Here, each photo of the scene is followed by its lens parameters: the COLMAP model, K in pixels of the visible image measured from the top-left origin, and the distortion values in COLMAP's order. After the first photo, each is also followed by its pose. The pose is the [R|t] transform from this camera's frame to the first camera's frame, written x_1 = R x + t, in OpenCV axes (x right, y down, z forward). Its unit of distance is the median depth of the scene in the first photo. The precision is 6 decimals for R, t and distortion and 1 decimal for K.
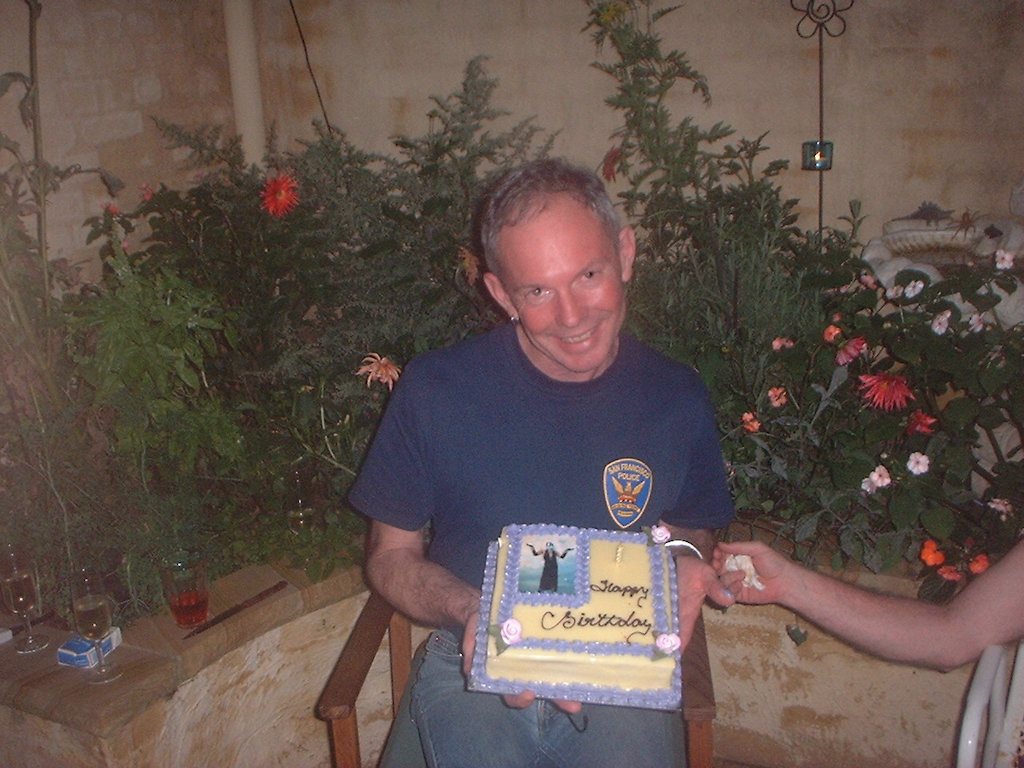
lens RADIAL K [[1132.3, 0, 512.7], [0, 1132.3, 365.0], [0, 0, 1]] dist [-0.064622, 0.016748]
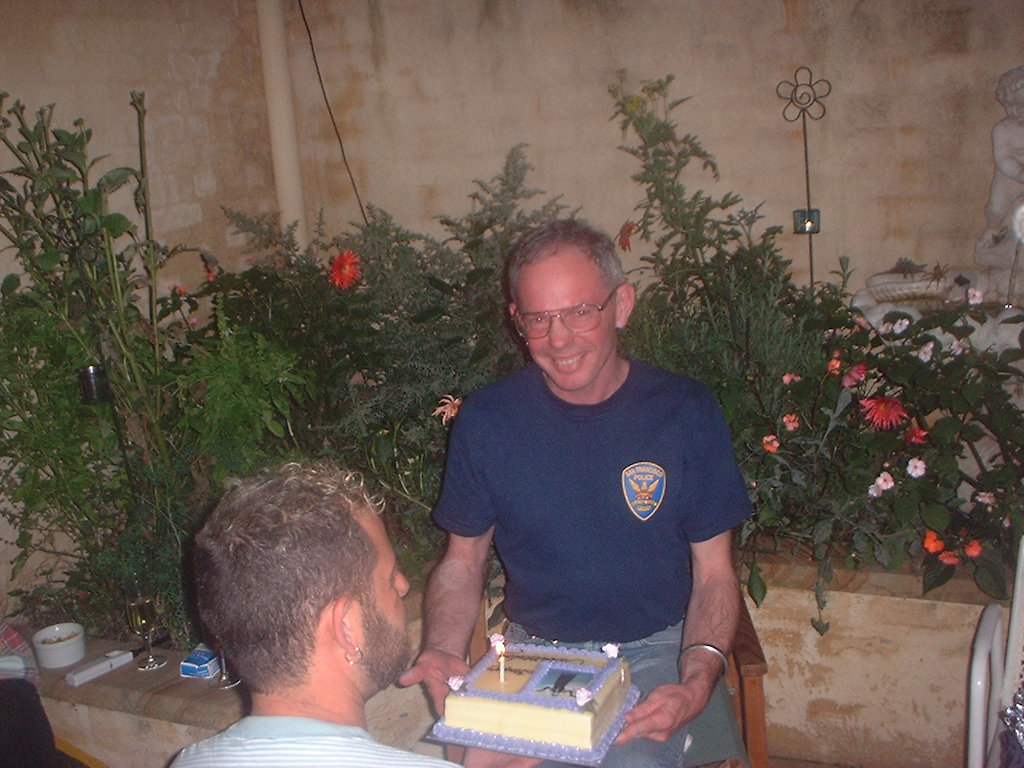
lens RADIAL K [[1132.3, 0, 512.7], [0, 1132.3, 365.0], [0, 0, 1]] dist [-0.064622, 0.016748]
pose [[0.998934, -0.035036, 0.030058, -0.080034], [0.037394, 0.995946, -0.081816, 0.050056], [-0.027070, 0.082853, 0.996194, -0.149151]]
